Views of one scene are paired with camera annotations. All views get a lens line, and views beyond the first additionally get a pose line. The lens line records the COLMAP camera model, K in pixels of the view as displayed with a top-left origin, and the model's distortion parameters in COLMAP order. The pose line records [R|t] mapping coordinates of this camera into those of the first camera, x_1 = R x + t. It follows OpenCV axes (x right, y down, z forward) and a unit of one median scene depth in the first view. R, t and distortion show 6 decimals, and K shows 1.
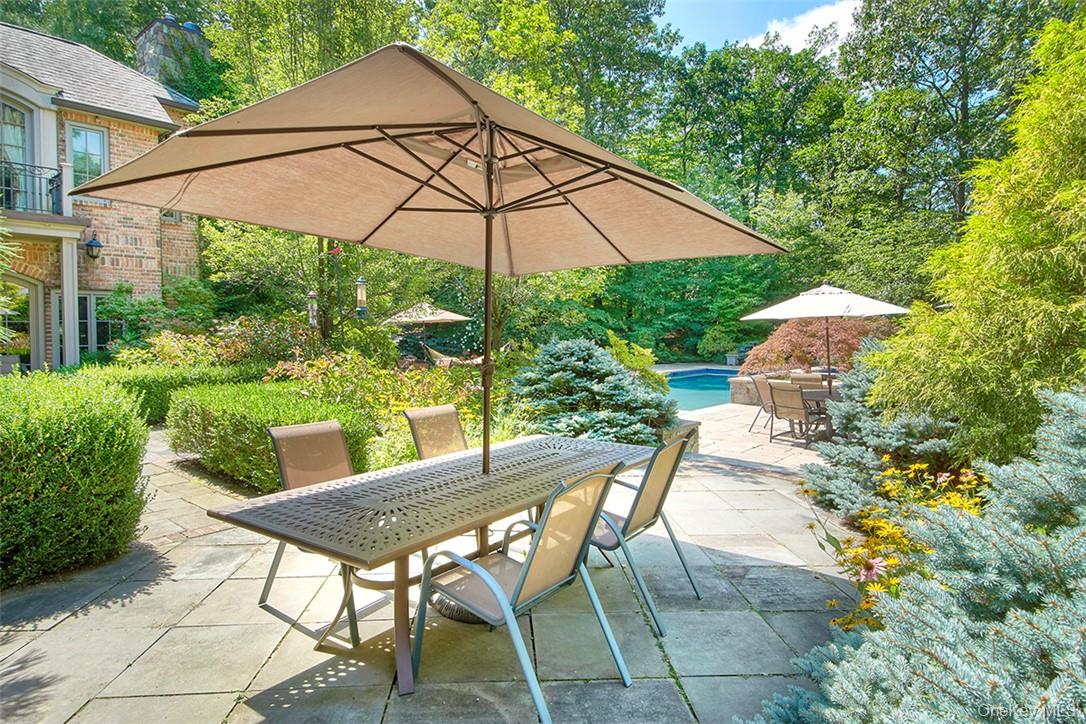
lens RADIAL K [[584.4, 0, 543.9], [0, 584.4, 358.6], [0, 0, 1]] dist [-0.000360, -0.000019]
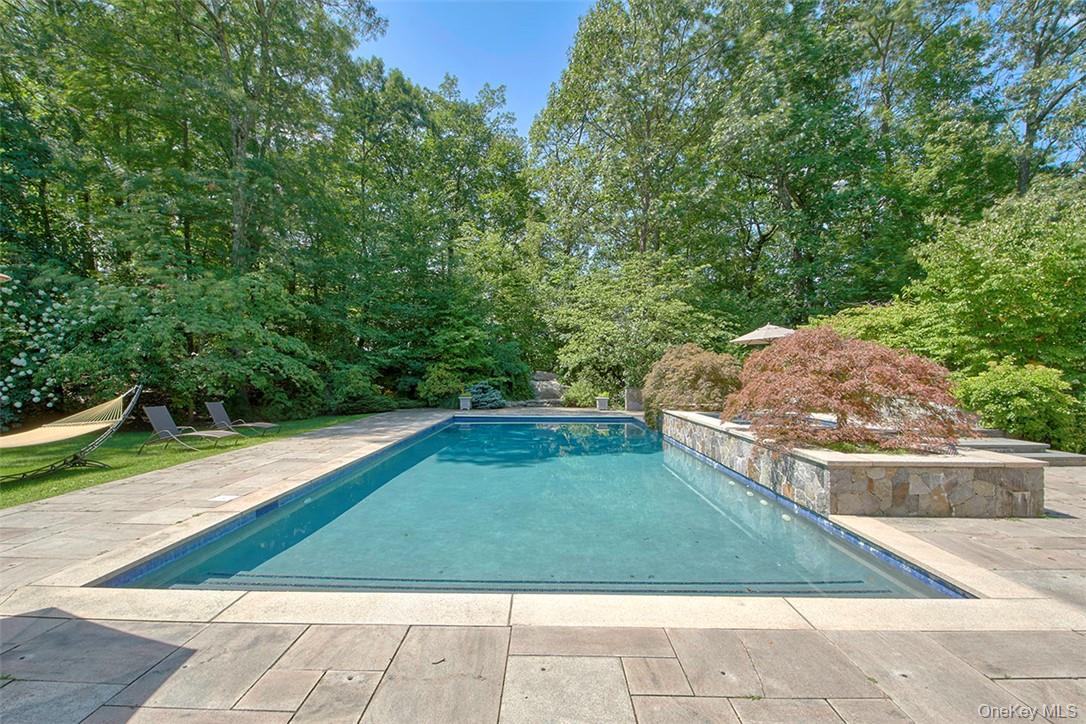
lens RADIAL K [[488.6, 0, 522.9], [0, 488.6, 381.8], [0, 0, 1]] dist [0.001441, 0.000037]
pose [[0.788401, -0.010028, 0.615080, -0.043099], [0.029390, 0.999339, -0.021378, -0.010962], [-0.614459, 0.034931, 0.788175, 0.381445]]
